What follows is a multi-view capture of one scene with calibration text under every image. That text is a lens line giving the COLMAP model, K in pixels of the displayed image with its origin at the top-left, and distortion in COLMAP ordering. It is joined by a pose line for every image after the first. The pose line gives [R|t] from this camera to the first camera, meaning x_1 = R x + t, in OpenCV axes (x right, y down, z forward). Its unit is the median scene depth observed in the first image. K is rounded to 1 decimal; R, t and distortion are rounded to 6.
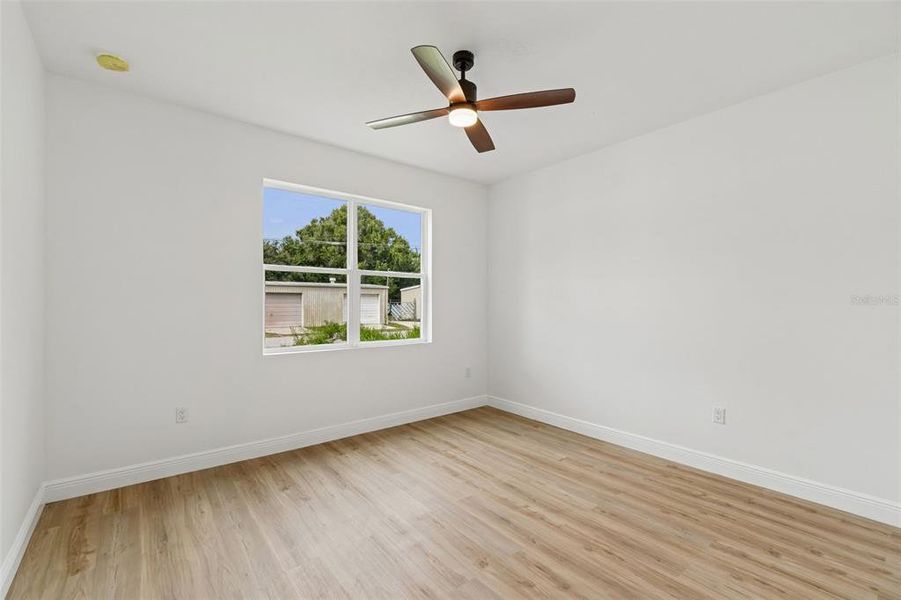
lens RADIAL K [[401.7, 0, 449.0], [0, 401.7, 299.2], [0, 0, 1]] dist [0.002663, -0.000496]
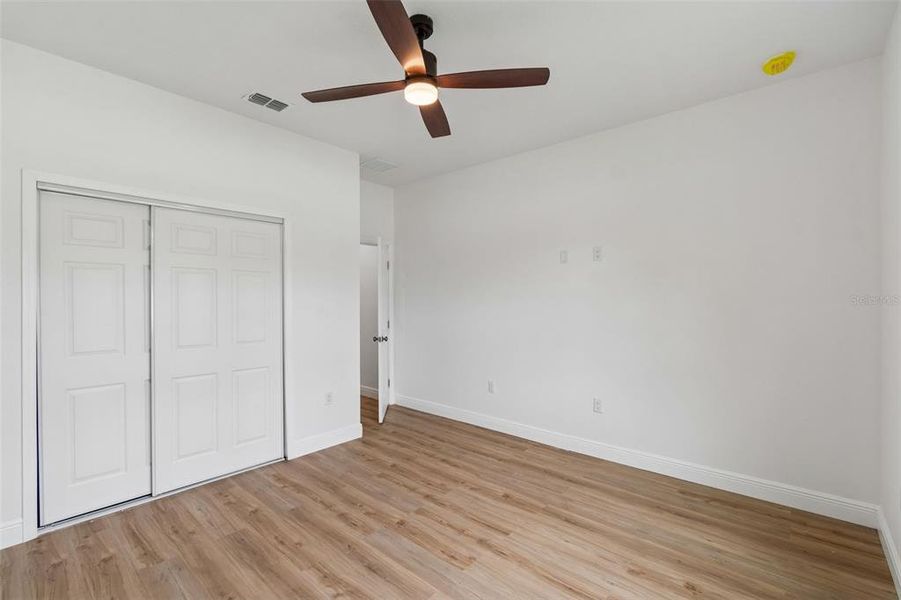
lens RADIAL K [[401.7, 0, 449.0], [0, 401.7, 299.2], [0, 0, 1]] dist [0.002663, -0.000496]
pose [[-0.984983, -0.003505, -0.172615, 0.120548], [-0.002444, 0.999977, -0.006358, -0.007471], [0.172633, -0.005840, -0.984969, 1.732482]]
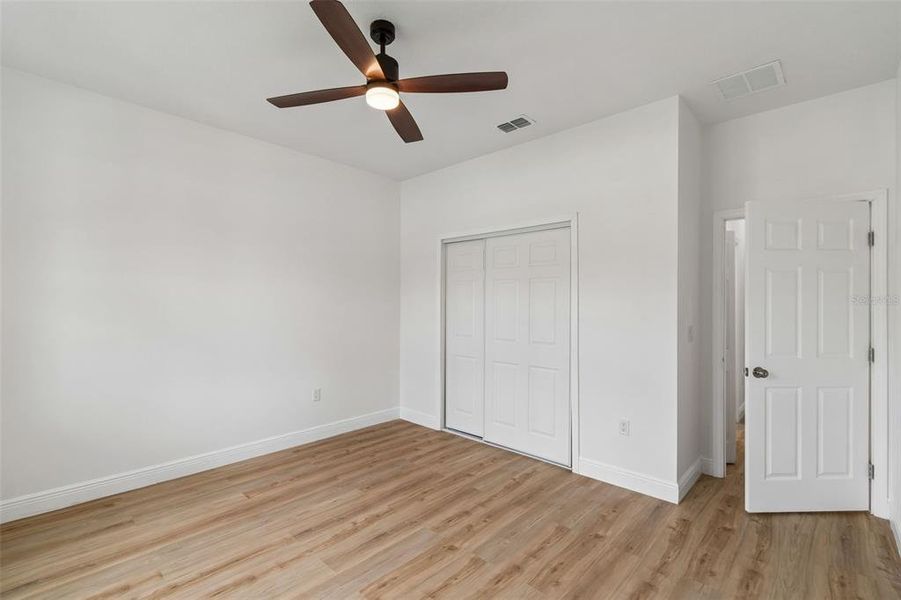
lens RADIAL K [[401.7, 0, 449.0], [0, 401.7, 299.2], [0, 0, 1]] dist [0.002663, -0.000496]
pose [[-0.152703, 0.005007, 0.988259, -0.792590], [-0.016842, 0.999829, -0.007668, -0.017574], [-0.988129, -0.017815, -0.152593, 0.927287]]
